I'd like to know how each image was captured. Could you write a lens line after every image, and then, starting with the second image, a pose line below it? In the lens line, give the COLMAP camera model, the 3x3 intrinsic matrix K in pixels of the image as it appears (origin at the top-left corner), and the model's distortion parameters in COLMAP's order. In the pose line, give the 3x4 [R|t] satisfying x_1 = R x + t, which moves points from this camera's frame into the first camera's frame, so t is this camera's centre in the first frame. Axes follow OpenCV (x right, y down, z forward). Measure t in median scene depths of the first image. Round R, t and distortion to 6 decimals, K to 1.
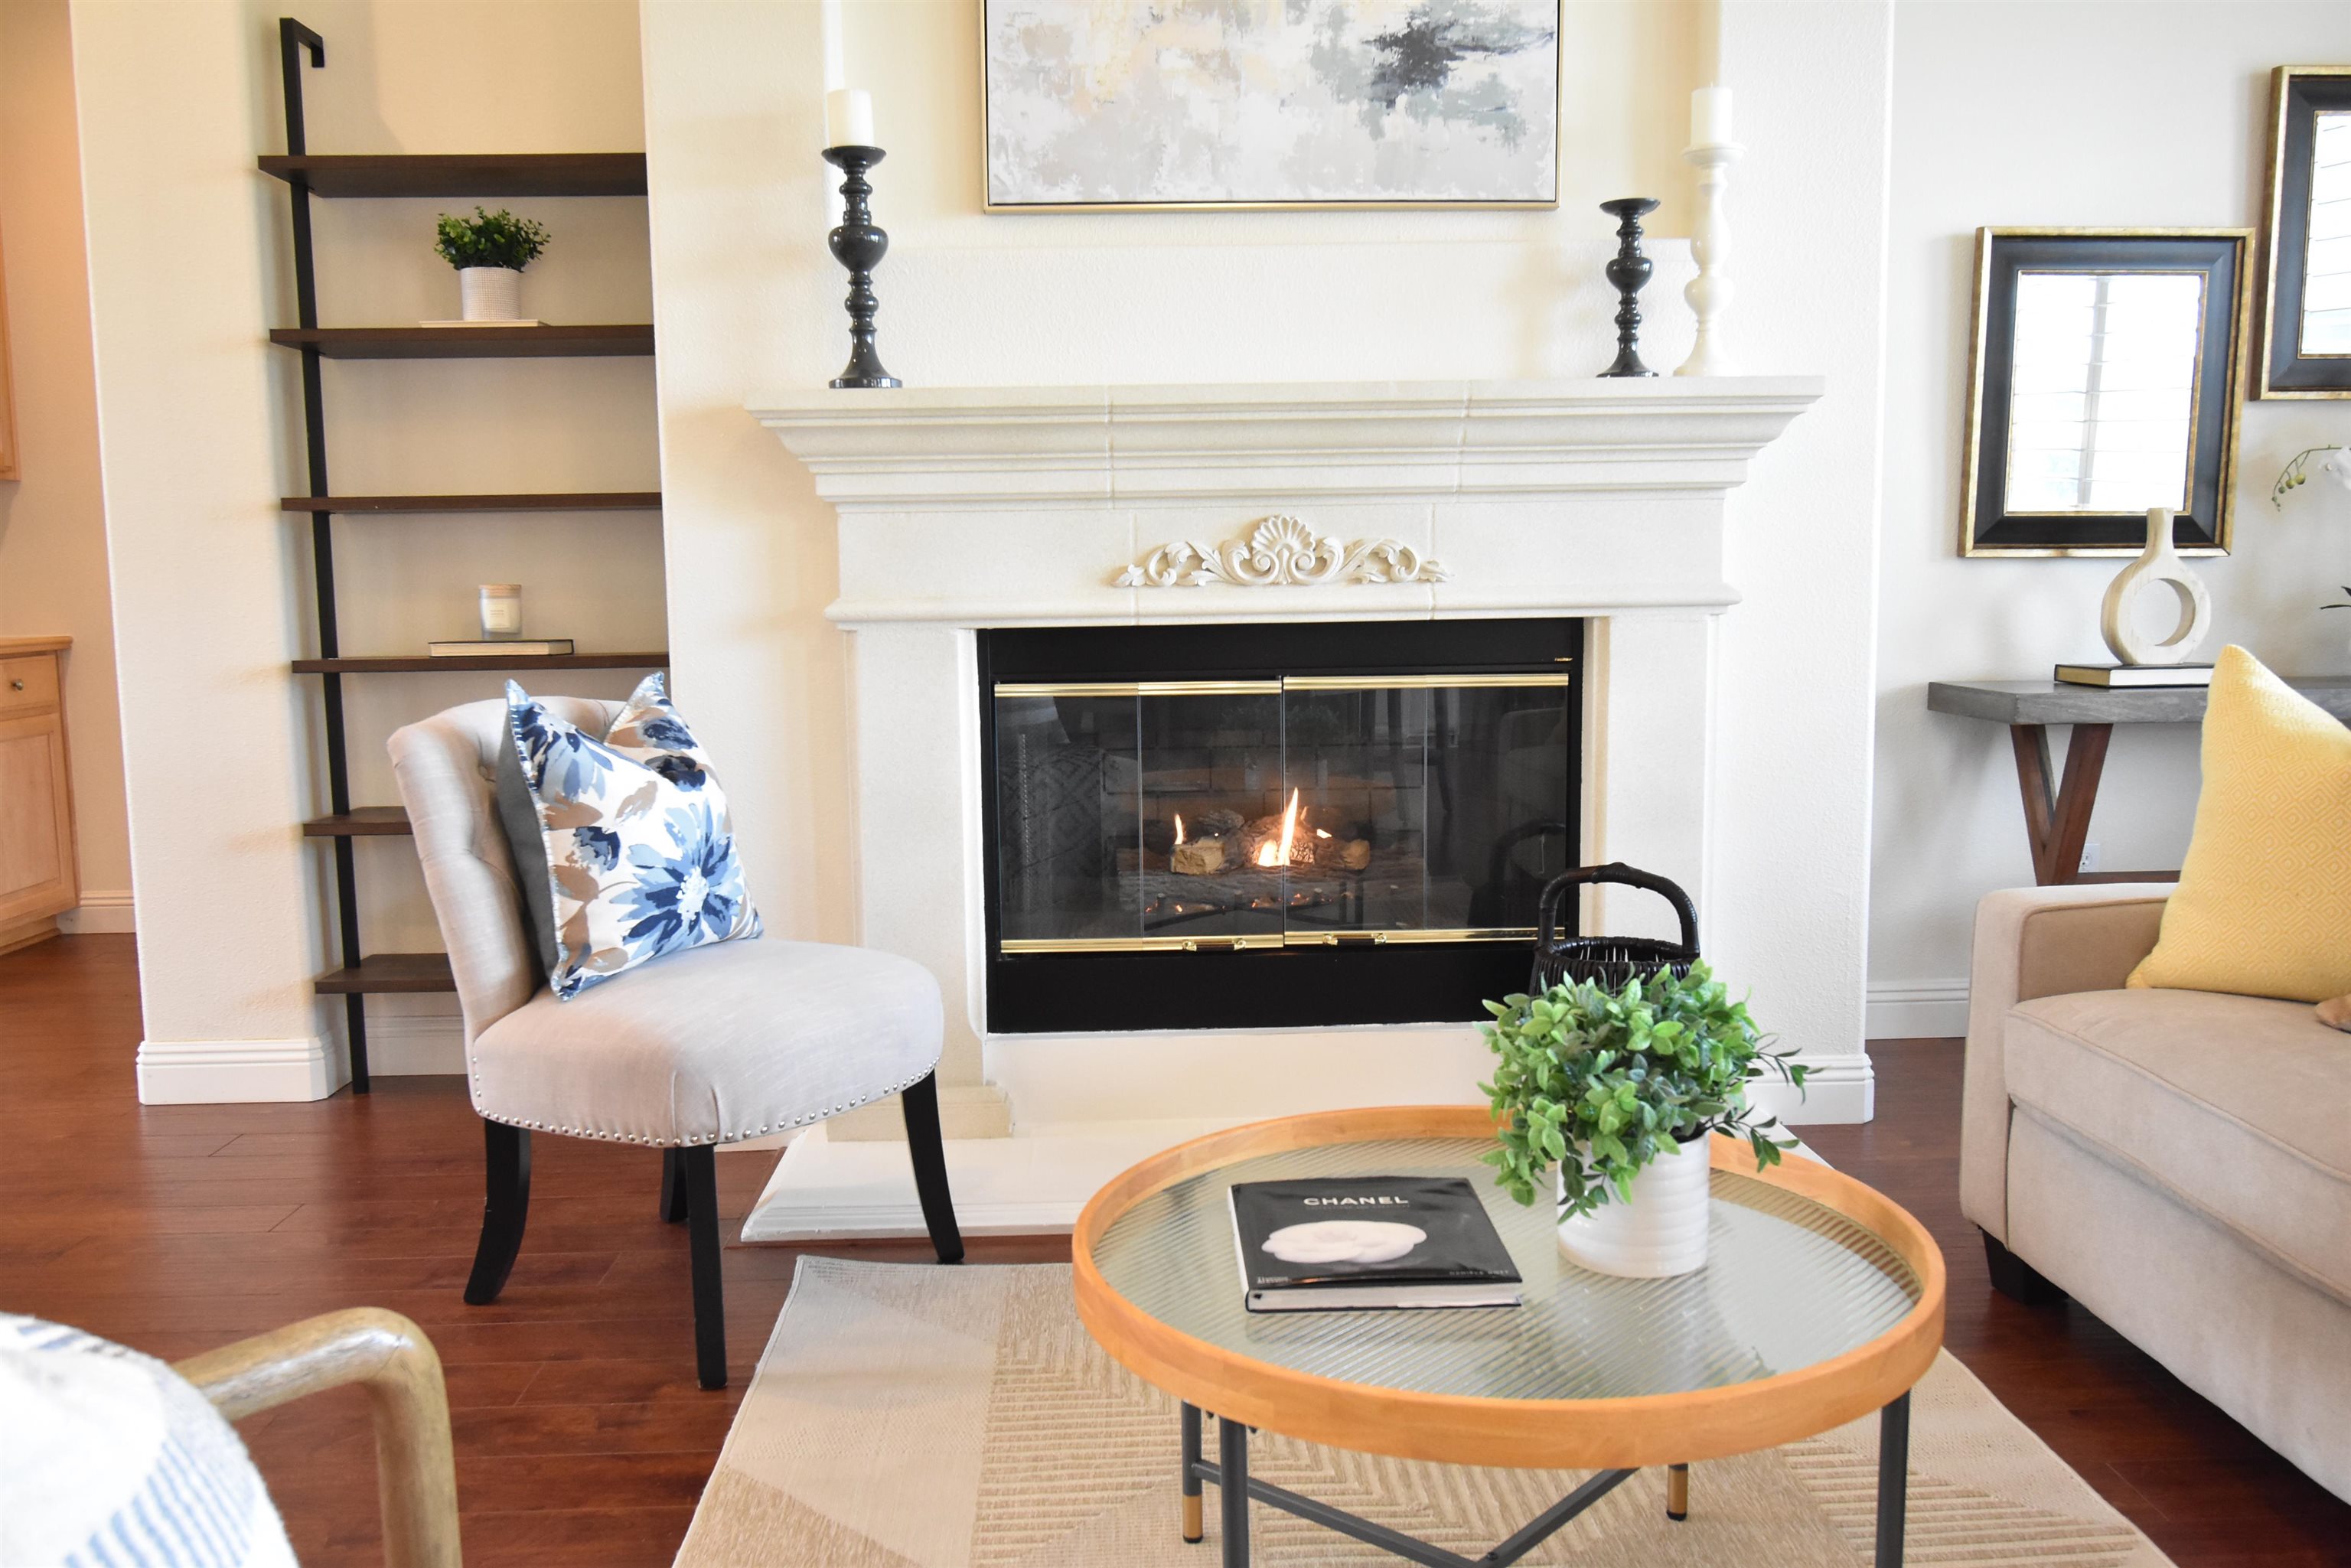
lens RADIAL K [[1960.8, 0, 1187.1], [0, 1960.8, 787.9], [0, 0, 1]] dist [0.024540, -0.044215]
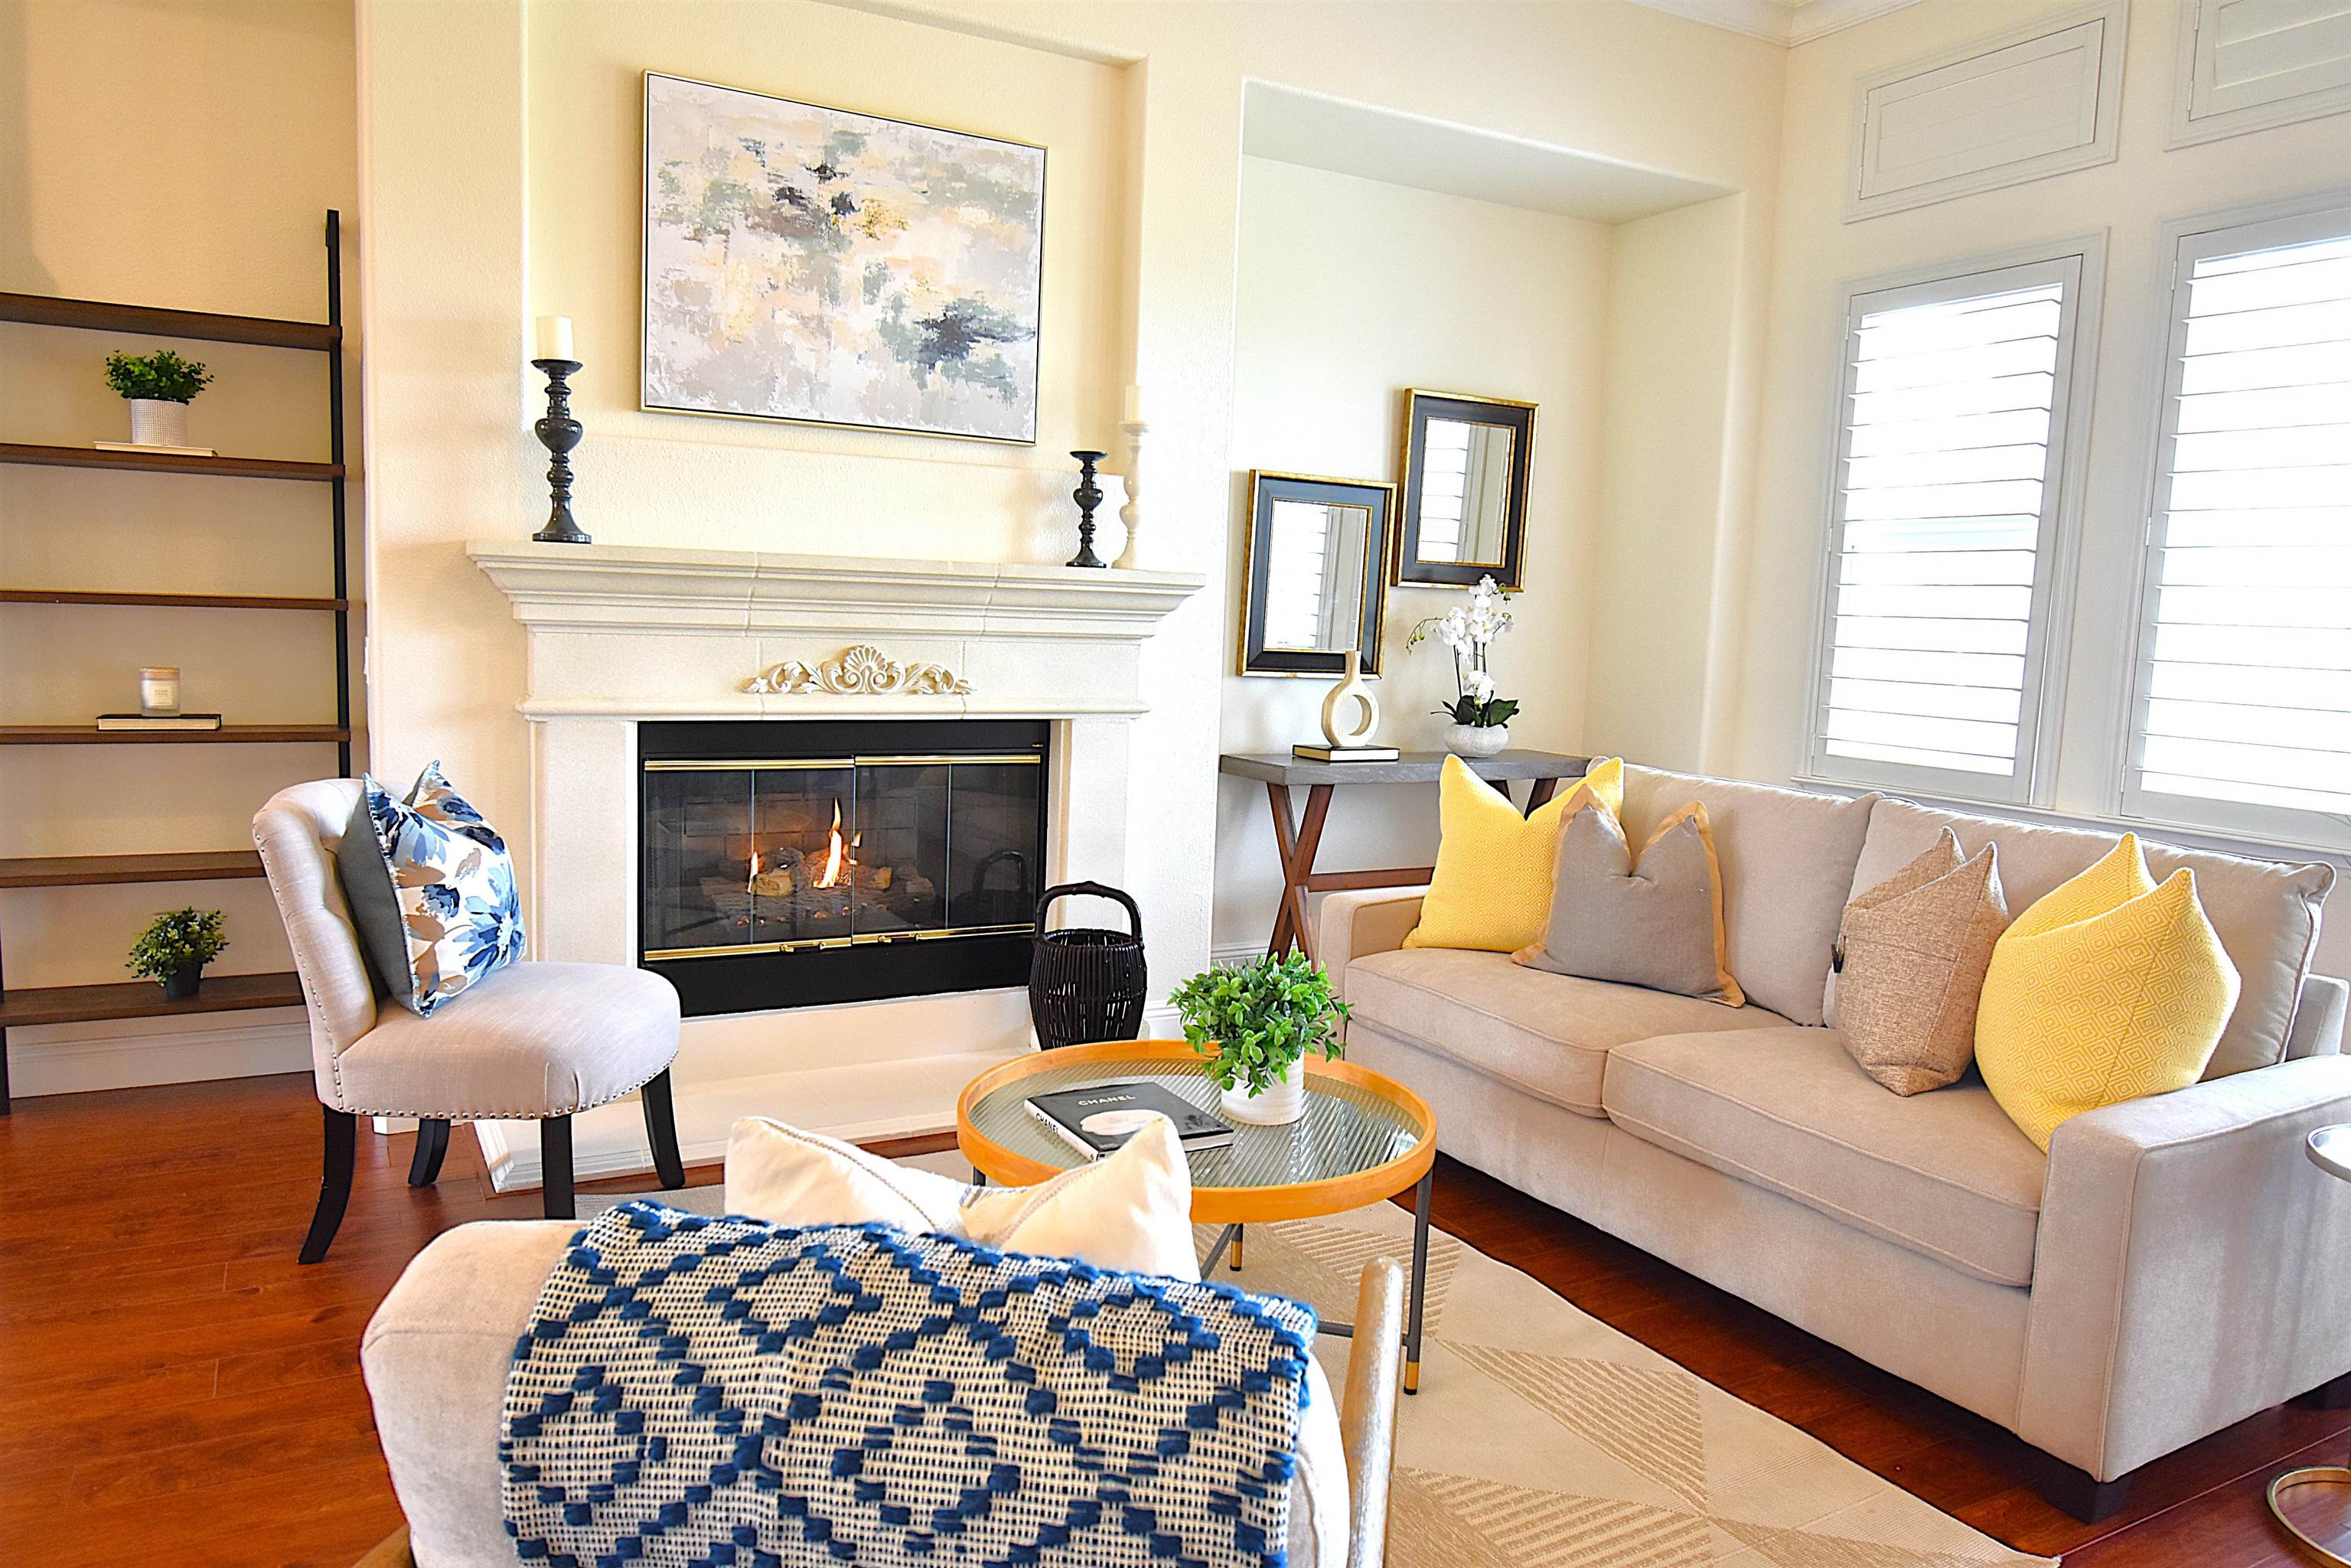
lens RADIAL K [[1592.6, 0, 1226.3], [0, 1592.6, 785.8], [0, 0, 1]] dist [0.009264, -0.002475]
pose [[0.886257, -0.001591, 0.463191, -0.256653], [0.003174, 0.999991, -0.002639, -0.032645], [-0.463182, 0.003808, 0.886255, -0.154155]]
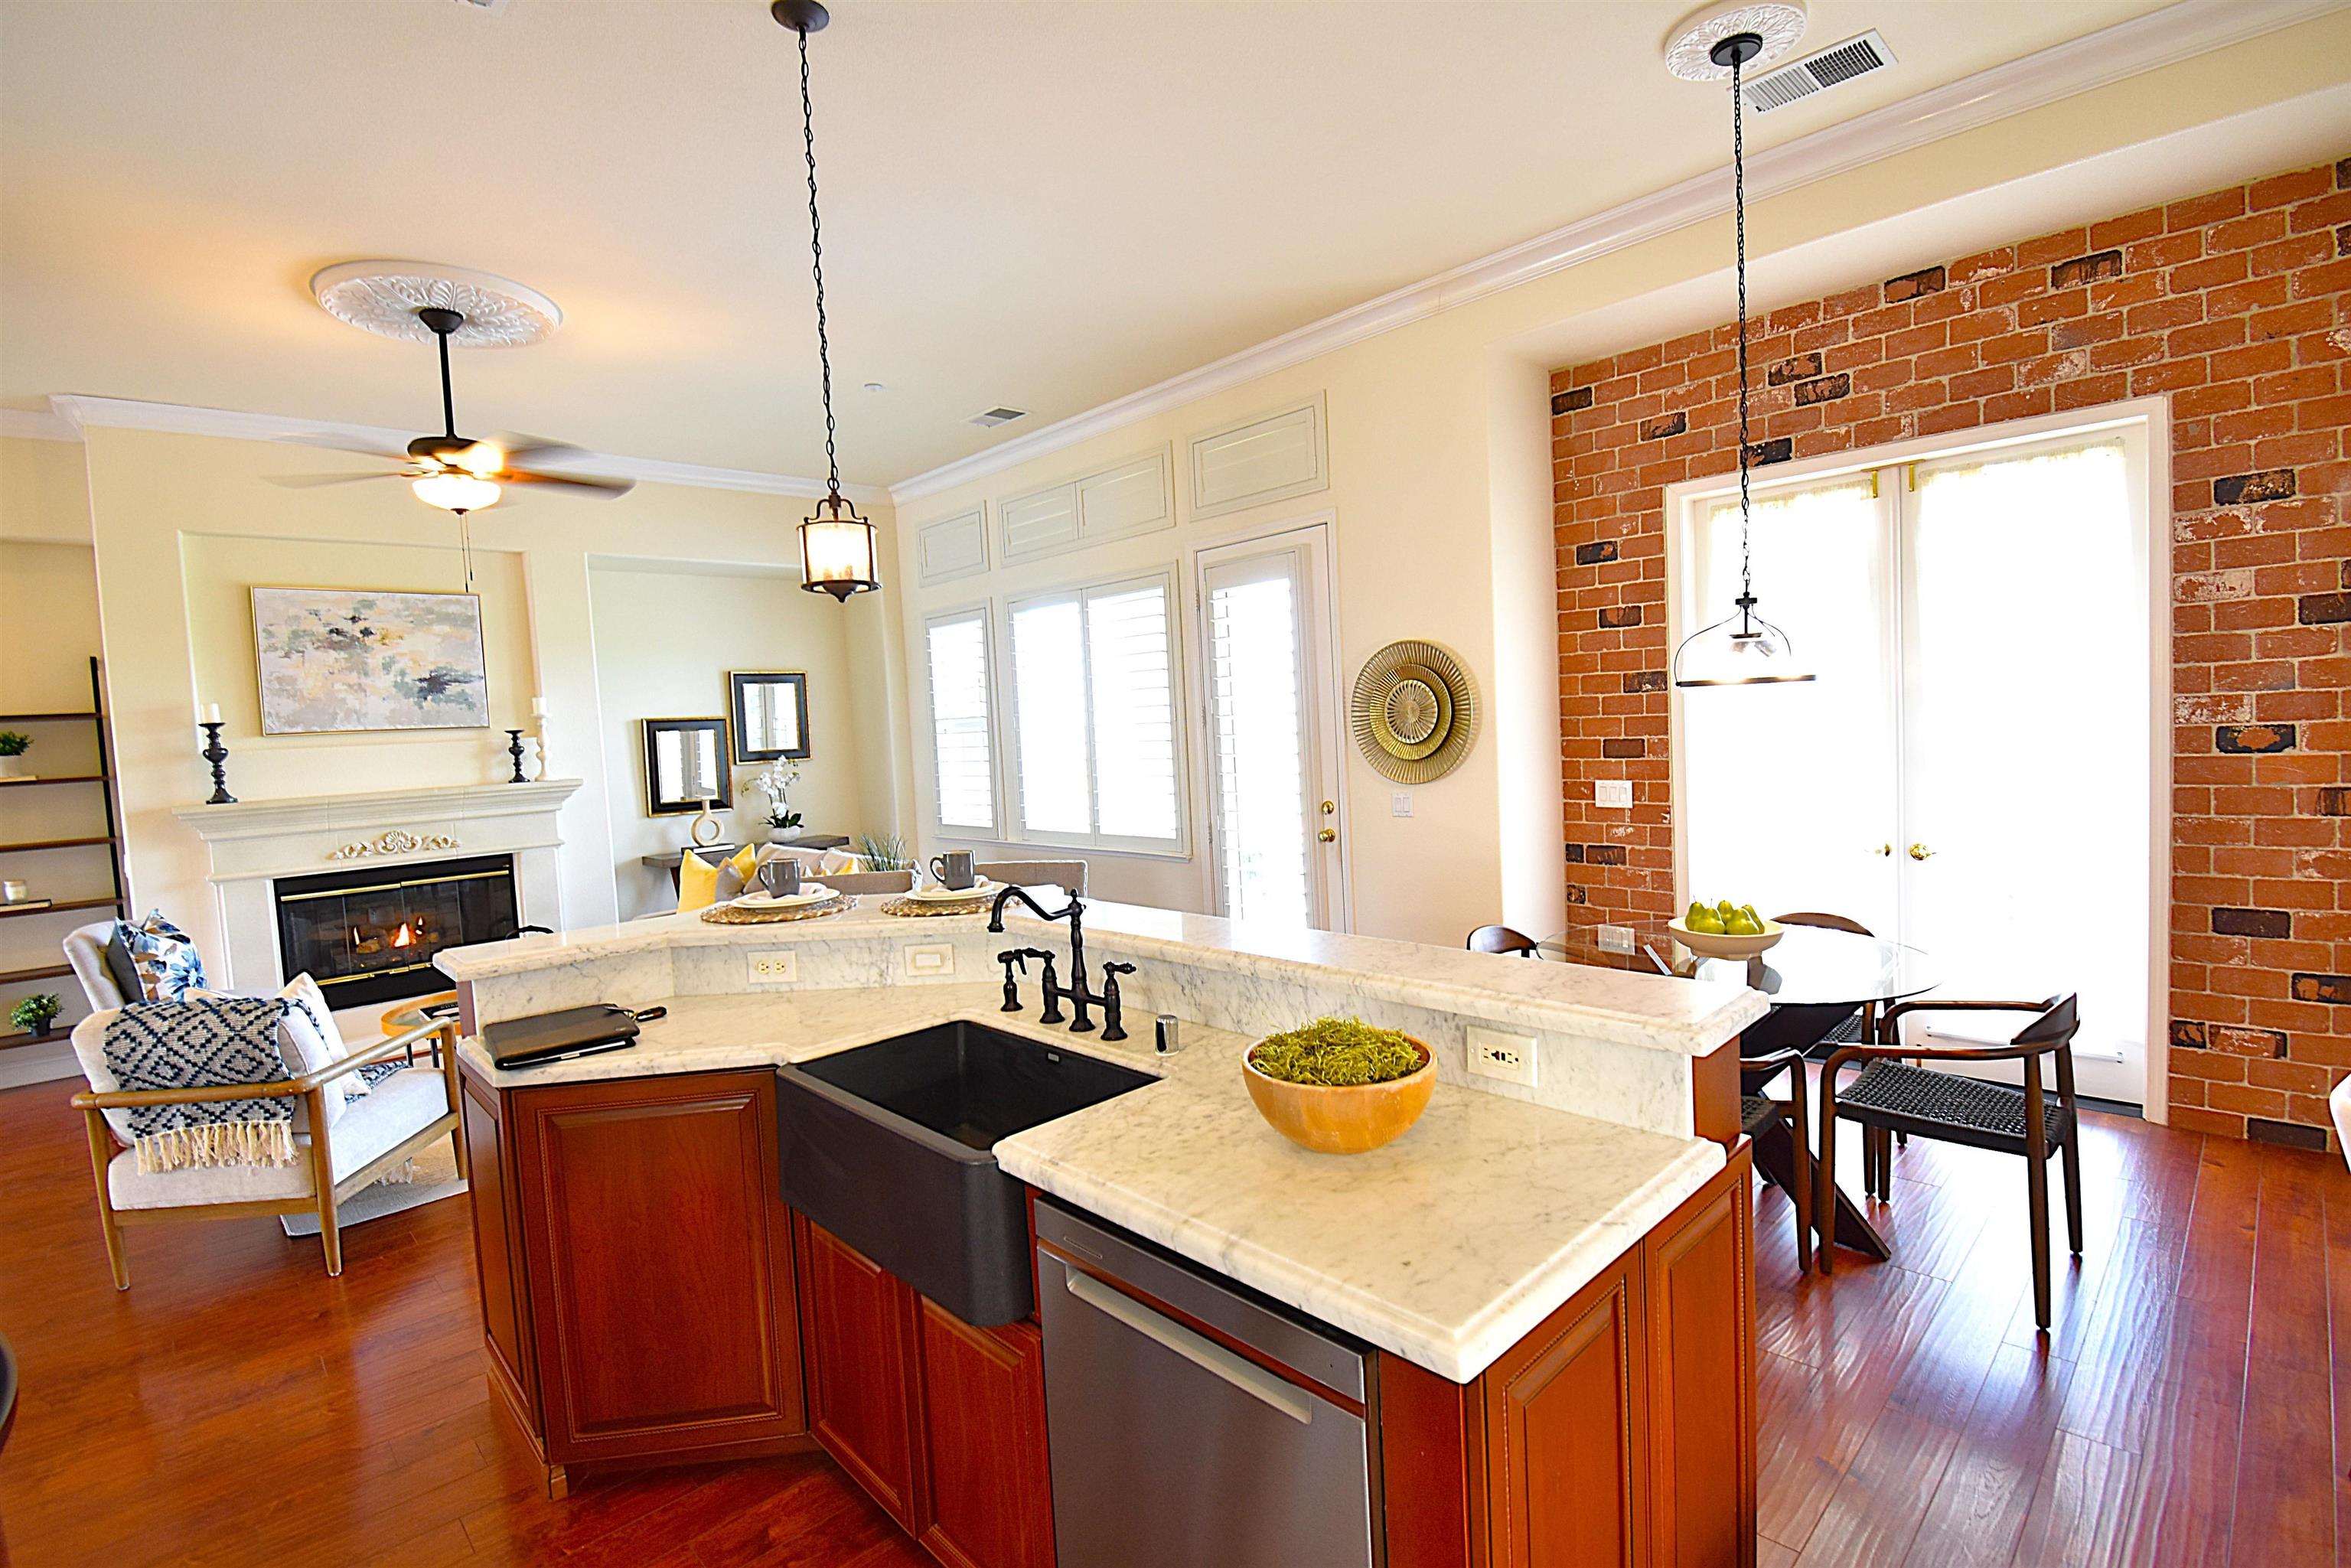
lens RADIAL K [[1035.0, 0, 1167.8], [0, 1035.0, 797.9], [0, 0, 1]] dist [0.003052, -0.014137]
pose [[0.734959, -0.067347, 0.674759, -0.154569], [0.116770, 0.992761, -0.028101, -0.001787], [-0.667983, 0.099444, 0.737503, -1.036441]]
